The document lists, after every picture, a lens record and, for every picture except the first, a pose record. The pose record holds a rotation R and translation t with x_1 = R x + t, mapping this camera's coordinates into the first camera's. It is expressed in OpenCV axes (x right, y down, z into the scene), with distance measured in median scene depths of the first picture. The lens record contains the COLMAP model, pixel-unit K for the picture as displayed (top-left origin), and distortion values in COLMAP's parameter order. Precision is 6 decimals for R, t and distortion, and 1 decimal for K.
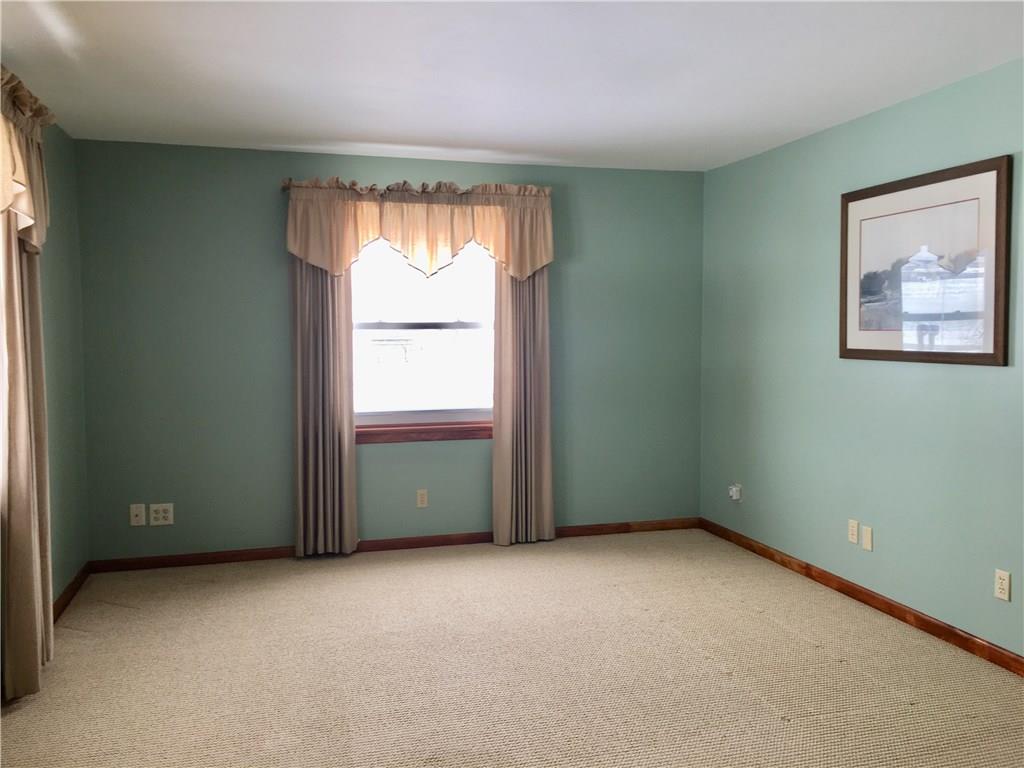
lens RADIAL K [[875.3, 0, 509.9], [0, 875.3, 379.4], [0, 0, 1]] dist [0.066985, -0.041538]
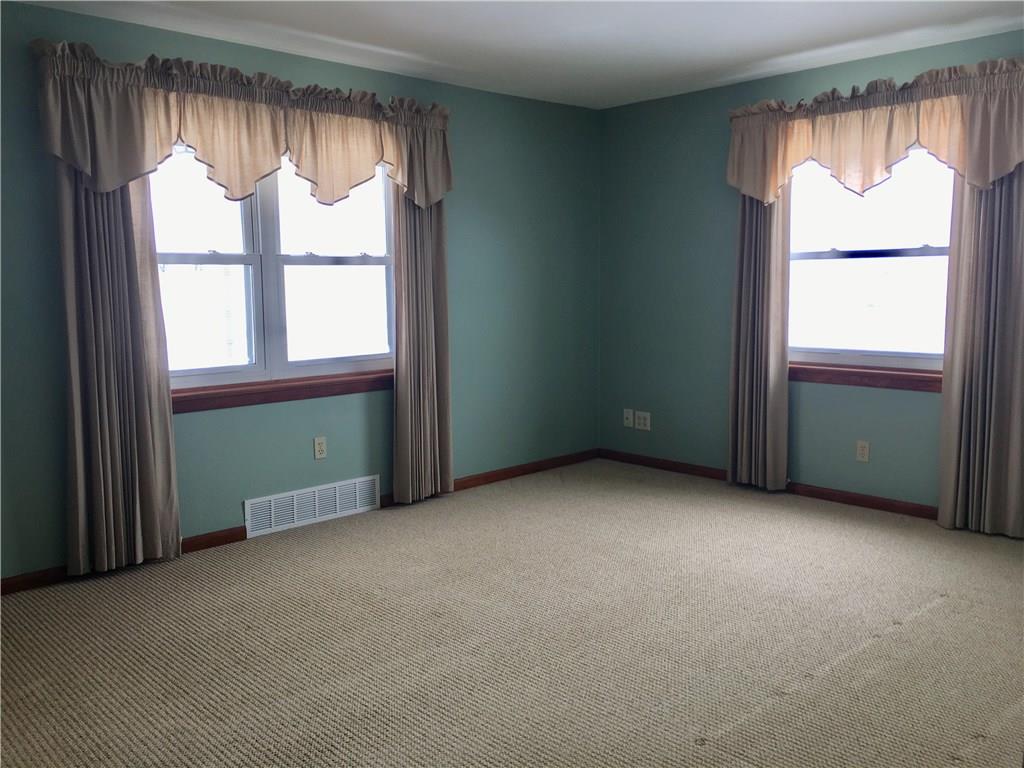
lens RADIAL K [[875.3, 0, 512.1], [0, 875.3, 376.8], [0, 0, 1]] dist [0.066985, -0.041538]
pose [[0.474305, 0.097875, -0.874903, 0.528554], [-0.045485, 0.995198, 0.086674, 0.000616], [0.879185, -0.001315, 0.476479, 0.282674]]
